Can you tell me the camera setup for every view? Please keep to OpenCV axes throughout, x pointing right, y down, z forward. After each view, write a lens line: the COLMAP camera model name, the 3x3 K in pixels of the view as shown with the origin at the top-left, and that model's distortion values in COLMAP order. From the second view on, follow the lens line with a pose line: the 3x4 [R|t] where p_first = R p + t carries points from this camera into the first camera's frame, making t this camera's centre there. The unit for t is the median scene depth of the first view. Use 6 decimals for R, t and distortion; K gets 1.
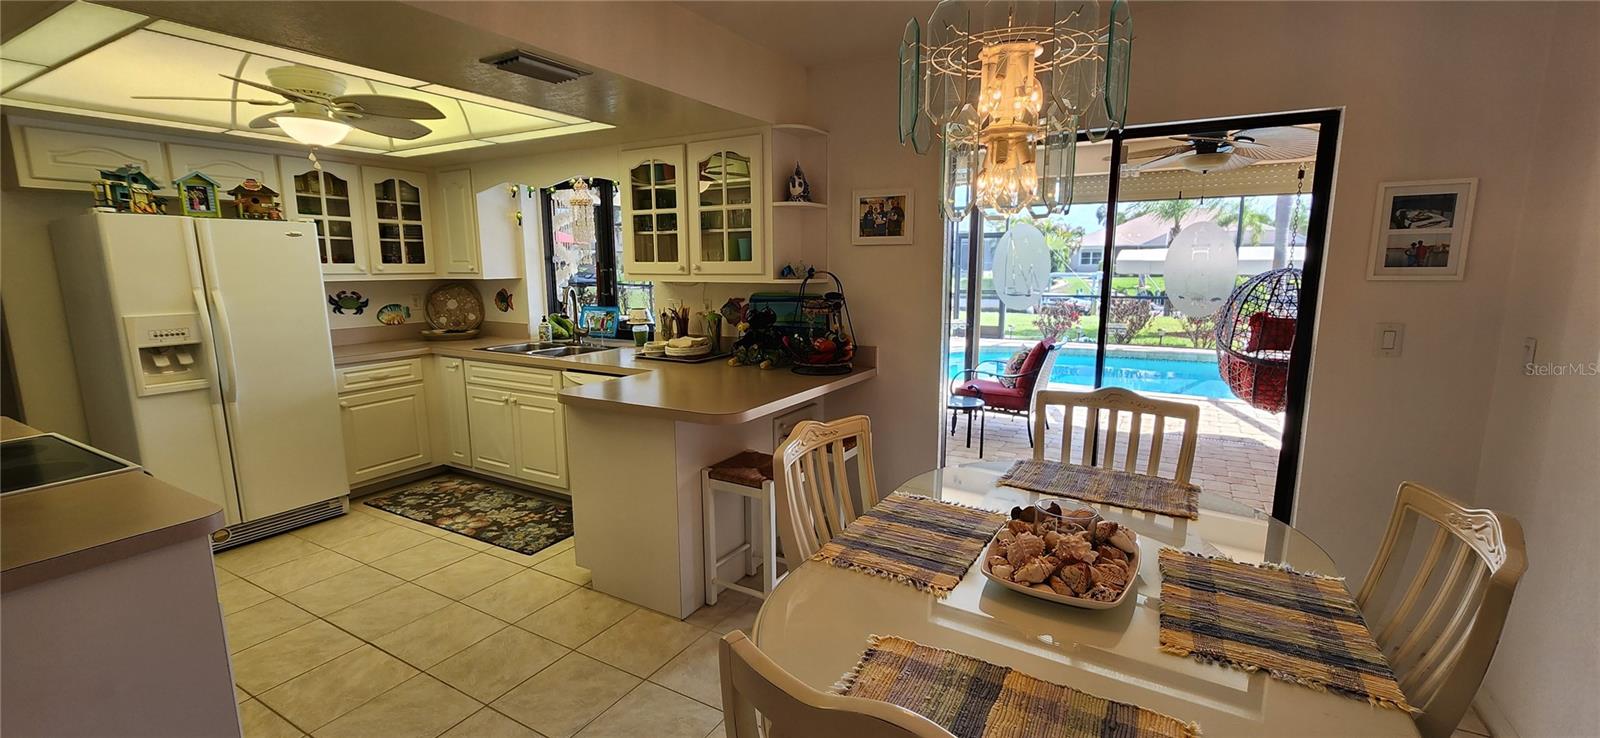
lens RADIAL K [[654.0, 0, 799.3], [0, 654.0, 373.3], [0, 0, 1]] dist [0.003372, 0.000278]
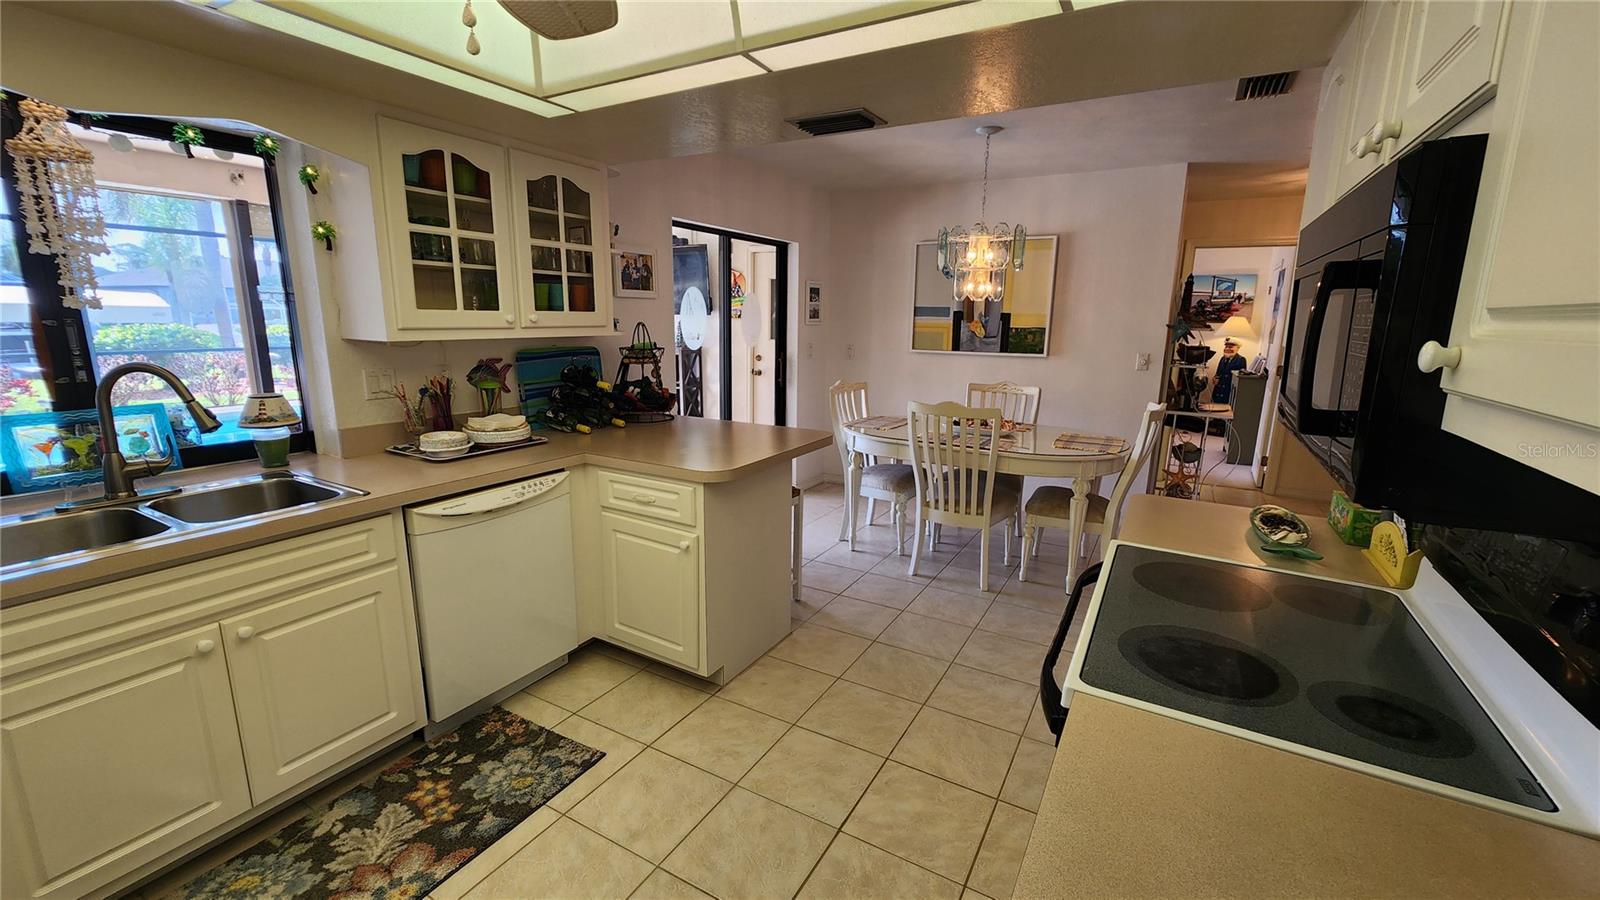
lens RADIAL K [[653.5, 0, 799.0], [0, 653.5, 447.1], [0, 0, 1]] dist [0.002981, -0.000027]
pose [[-0.000149, -0.195148, 0.980774, -0.928518], [0.154800, 0.968947, 0.192819, -0.113820], [-0.987946, 0.151852, 0.030065, 0.683353]]
